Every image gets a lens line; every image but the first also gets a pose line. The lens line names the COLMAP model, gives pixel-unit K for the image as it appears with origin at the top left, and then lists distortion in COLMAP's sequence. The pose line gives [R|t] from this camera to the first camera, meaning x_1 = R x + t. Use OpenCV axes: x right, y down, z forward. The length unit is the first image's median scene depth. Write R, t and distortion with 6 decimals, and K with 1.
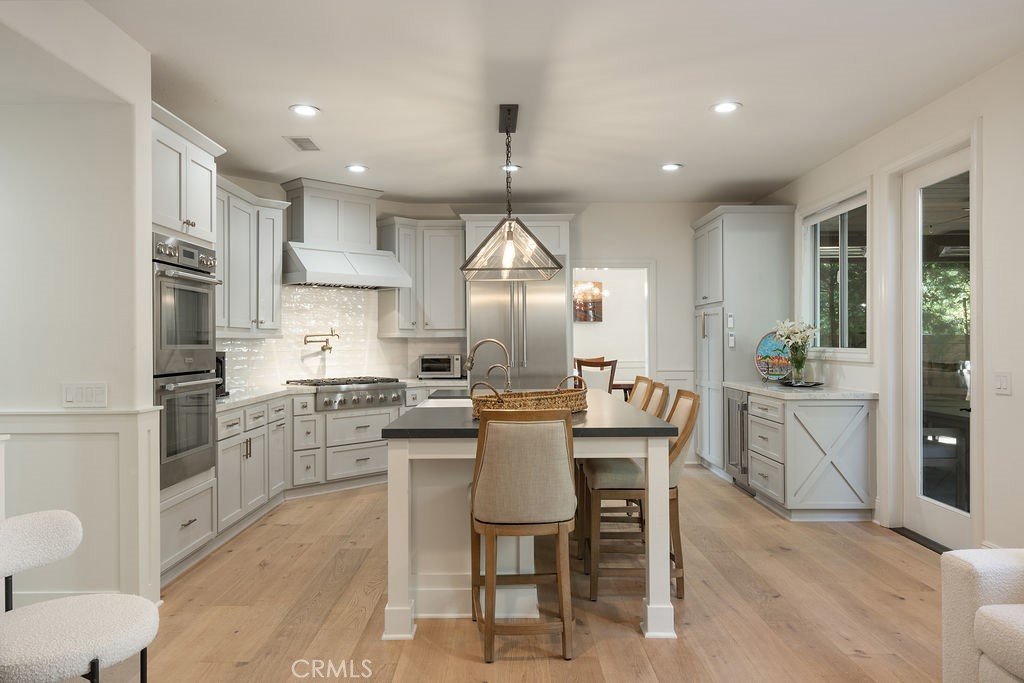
lens RADIAL K [[719.3, 0, 512.0], [0, 719.3, 341.5], [0, 0, 1]] dist [0.013863, 0.000328]
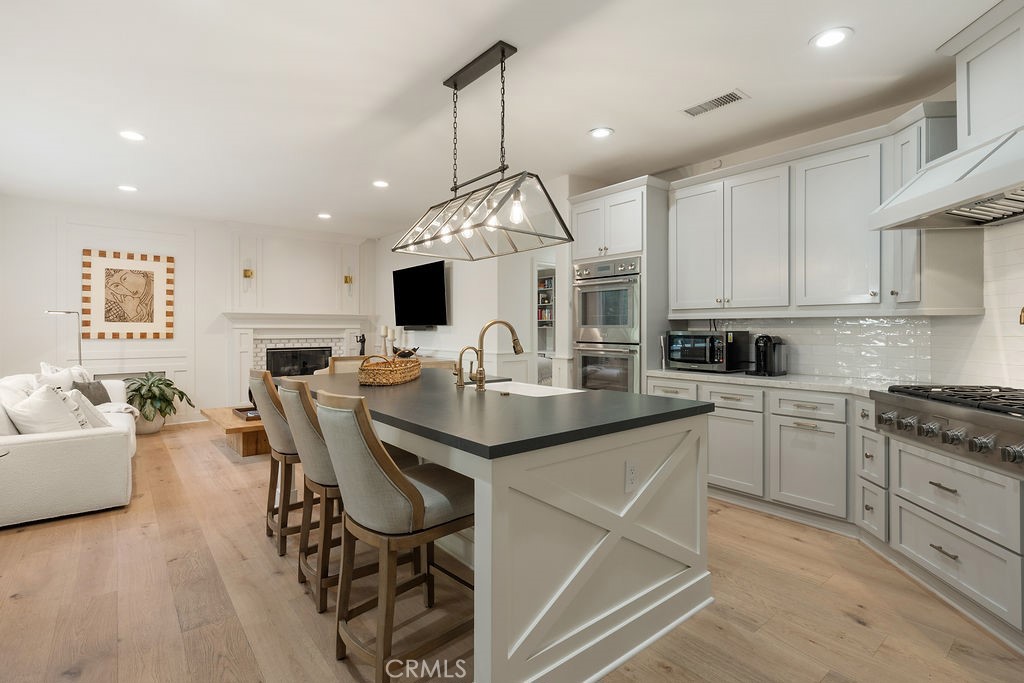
lens RADIAL K [[485.6, 0, 512.2], [0, 485.6, 329.8], [0, 0, 1]] dist [0.000006, -0.000395]
pose [[-0.779045, 0.007792, -0.626920, 0.254860], [0.004677, 0.999967, 0.006617, 0.004655], [0.626951, 0.002223, -0.779055, 1.133306]]
